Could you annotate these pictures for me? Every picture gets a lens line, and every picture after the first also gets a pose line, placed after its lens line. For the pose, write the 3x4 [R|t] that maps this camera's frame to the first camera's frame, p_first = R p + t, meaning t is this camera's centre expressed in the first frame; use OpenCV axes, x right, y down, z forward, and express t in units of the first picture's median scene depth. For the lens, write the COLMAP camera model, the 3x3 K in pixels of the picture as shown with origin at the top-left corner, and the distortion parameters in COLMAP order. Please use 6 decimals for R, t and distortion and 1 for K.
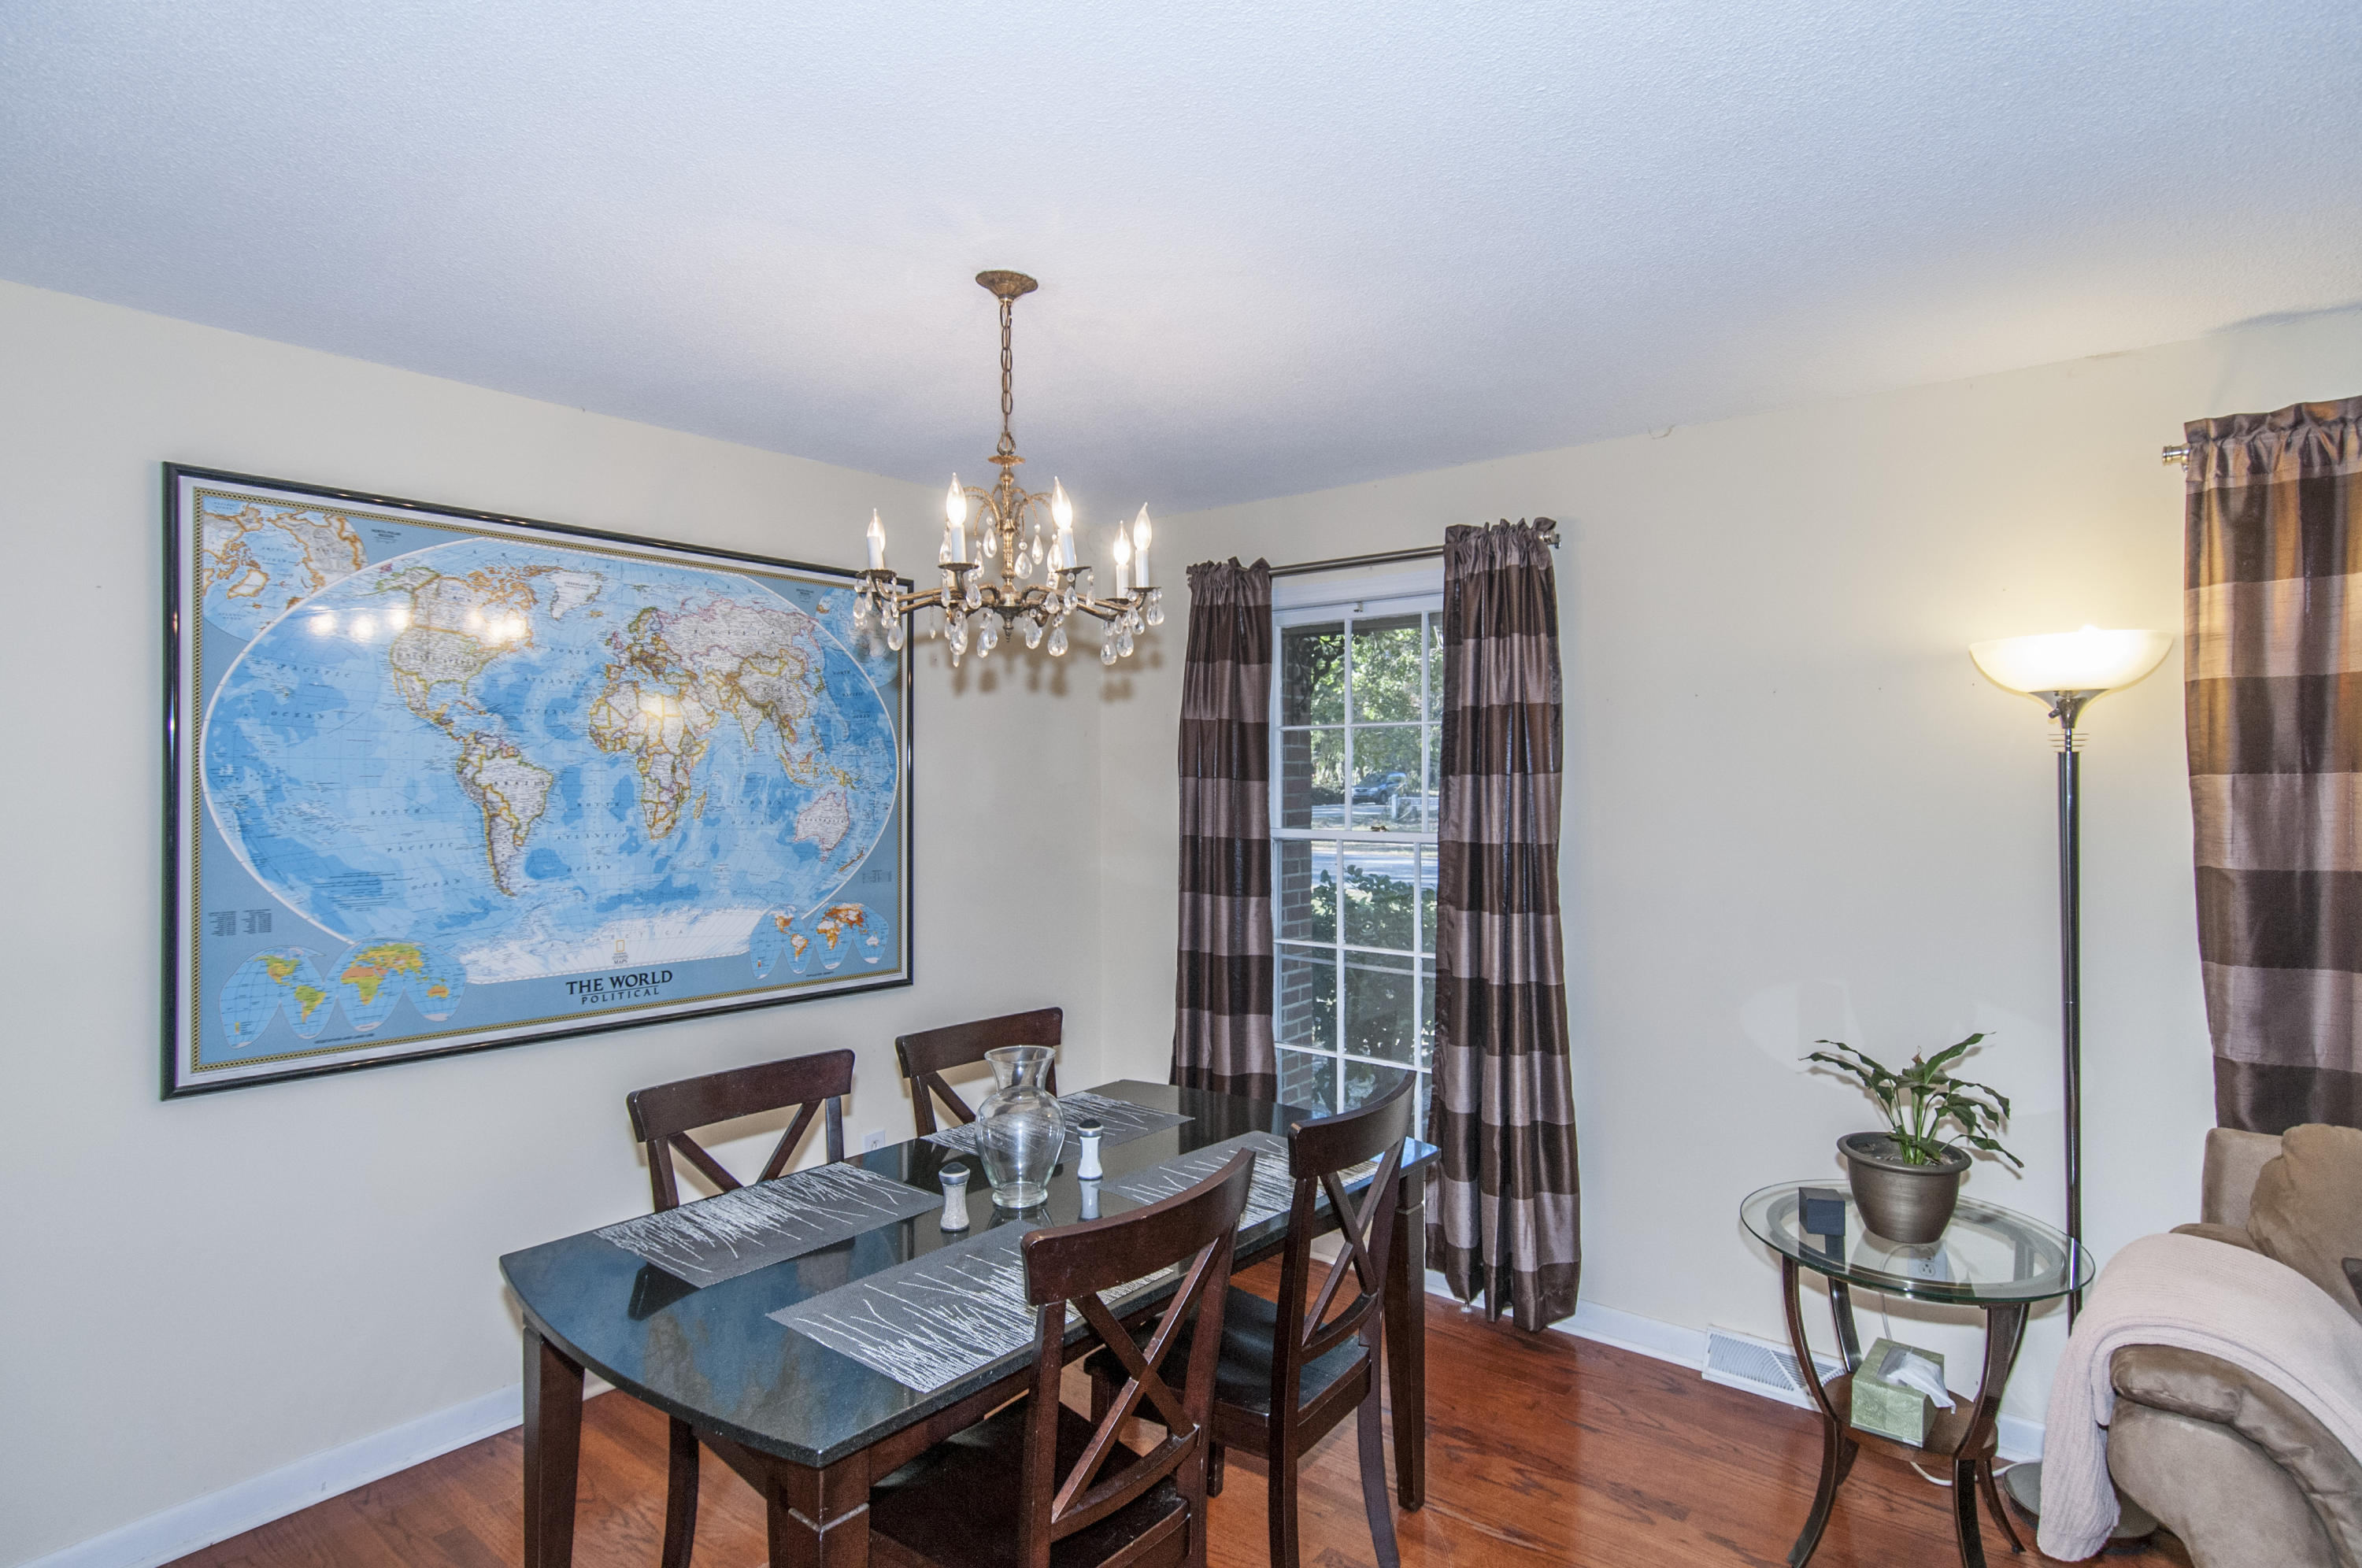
lens RADIAL K [[1231.9, 0, 1223.6], [0, 1231.9, 772.4], [0, 0, 1]] dist [0.002196, -0.004498]
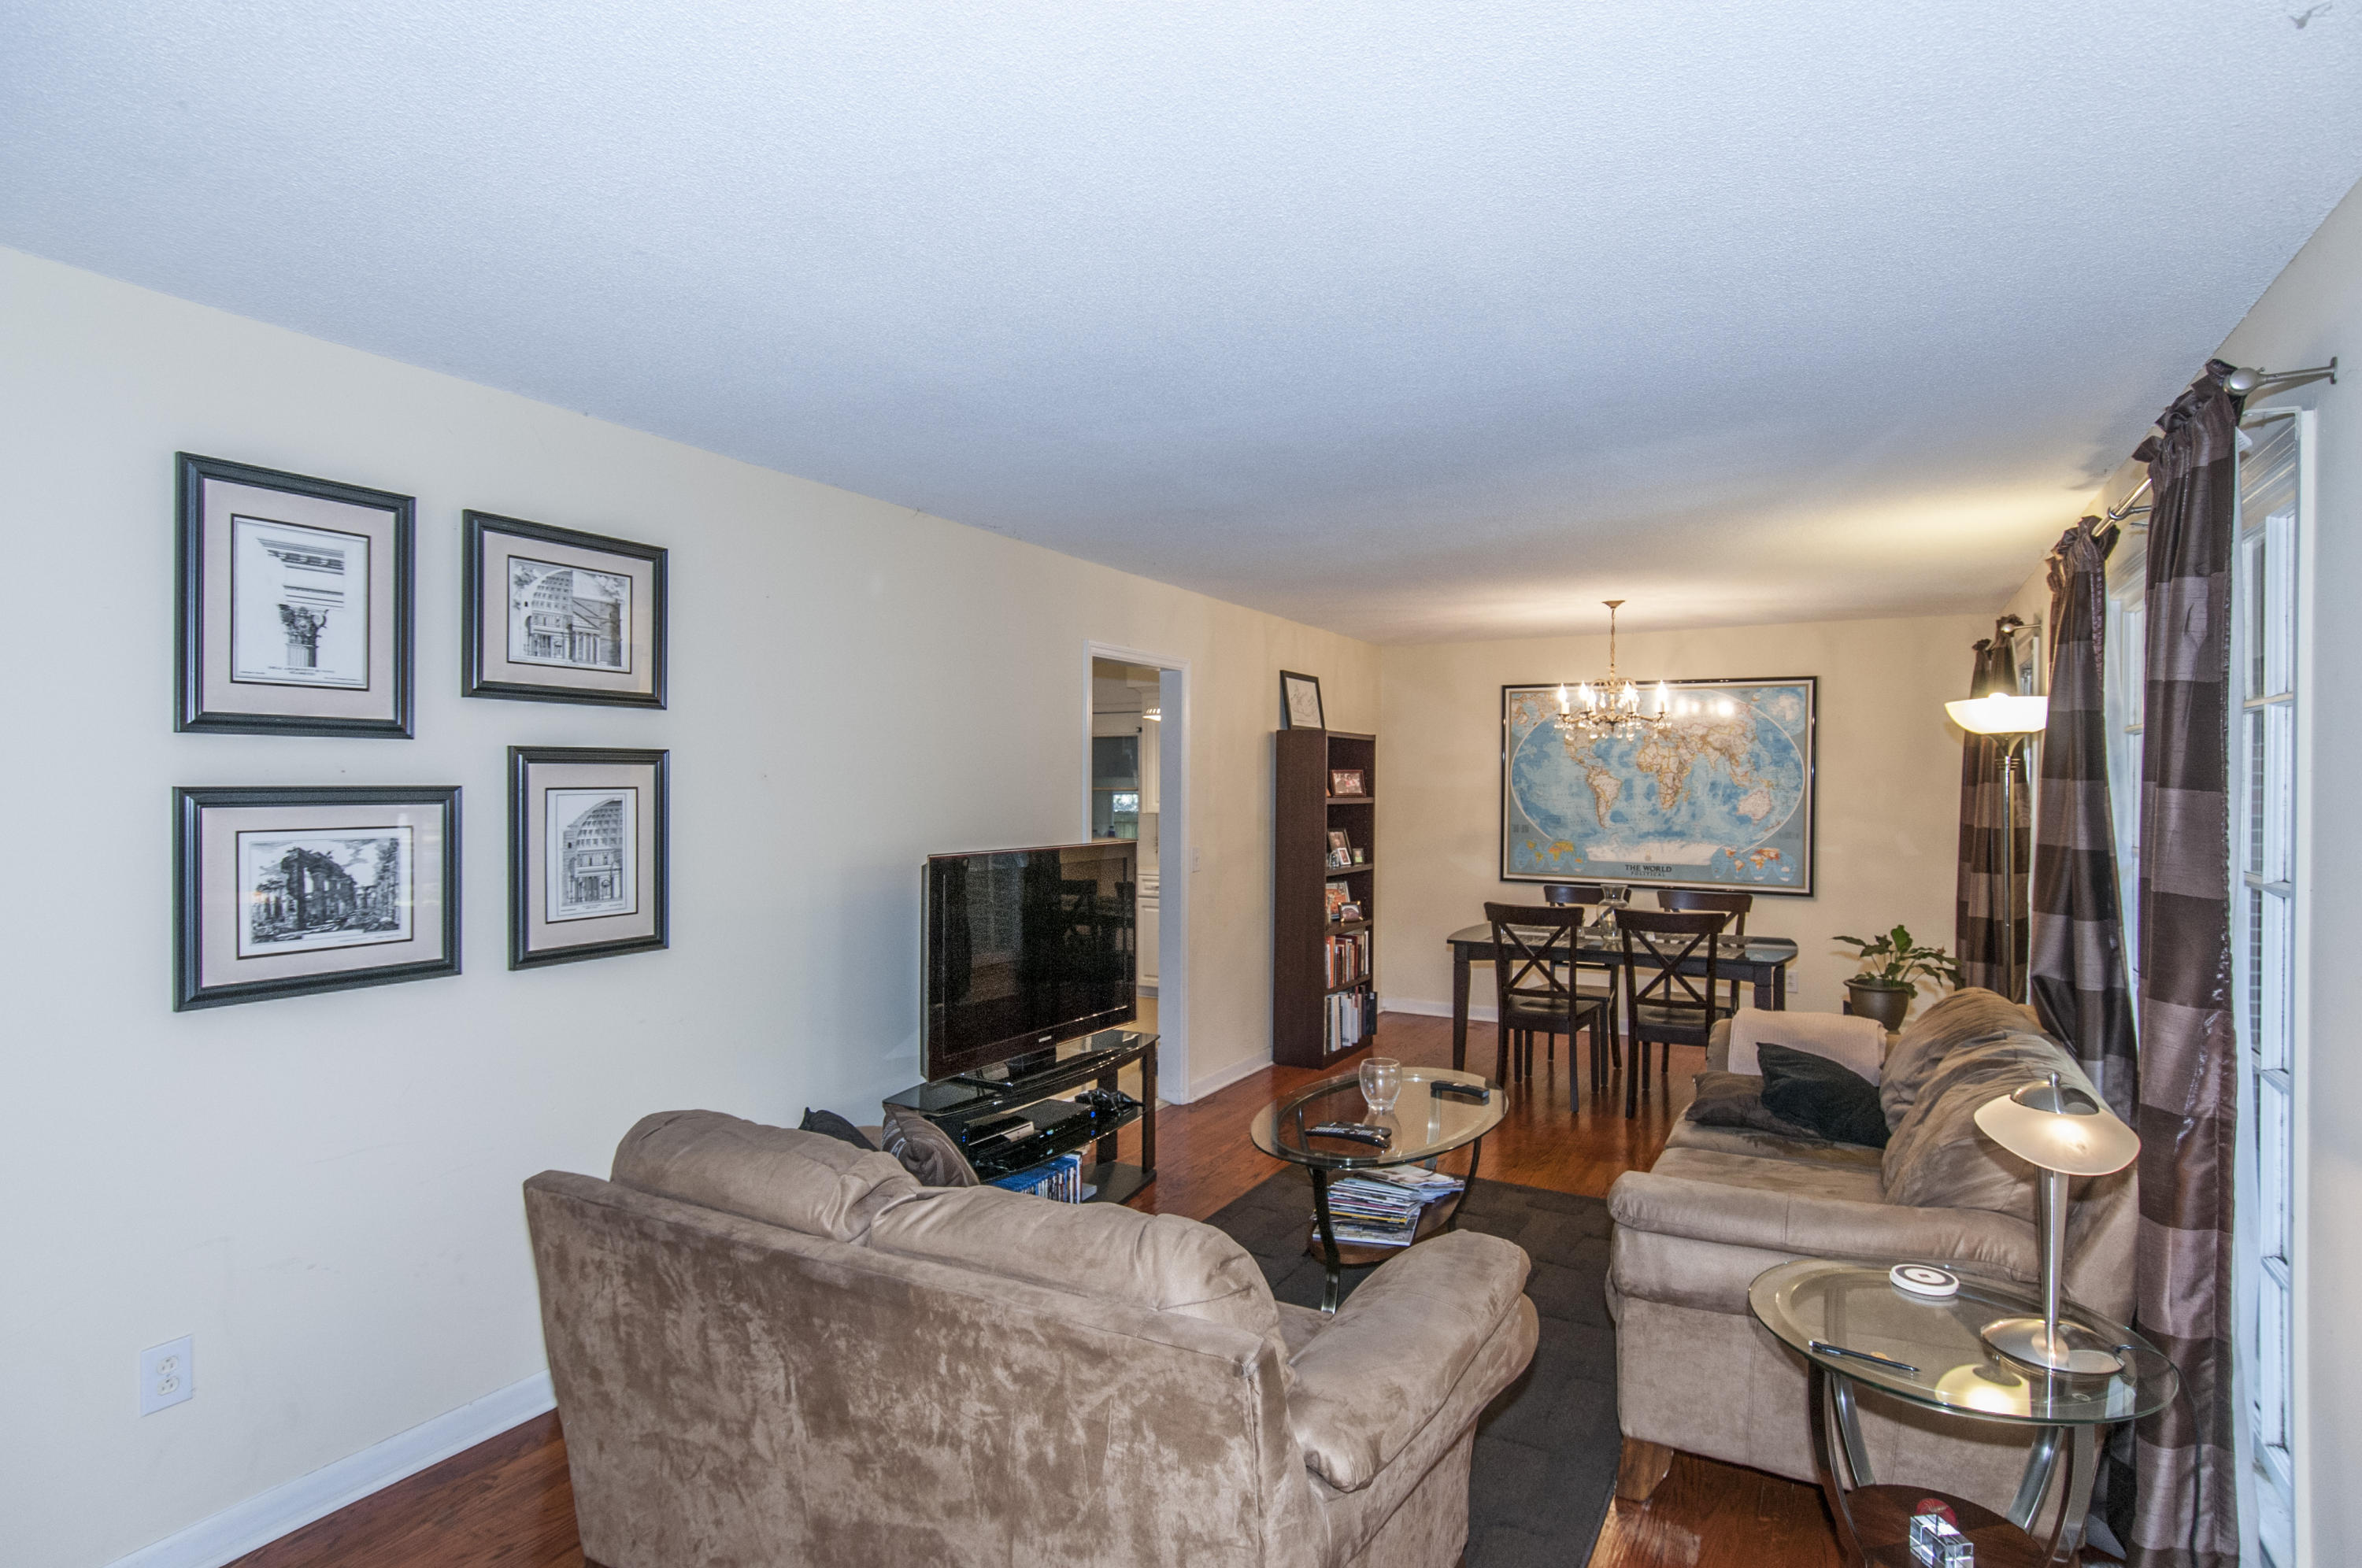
lens RADIAL K [[1231.9, 0, 1186.6], [0, 1231.9, 790.9], [0, 0, 1]] dist [0.002196, -0.004498]
pose [[0.156220, 0.012636, -0.987641, 1.652814], [-0.000979, 0.999920, 0.012638, -0.009170], [0.987722, -0.001008, 0.156220, -0.245855]]
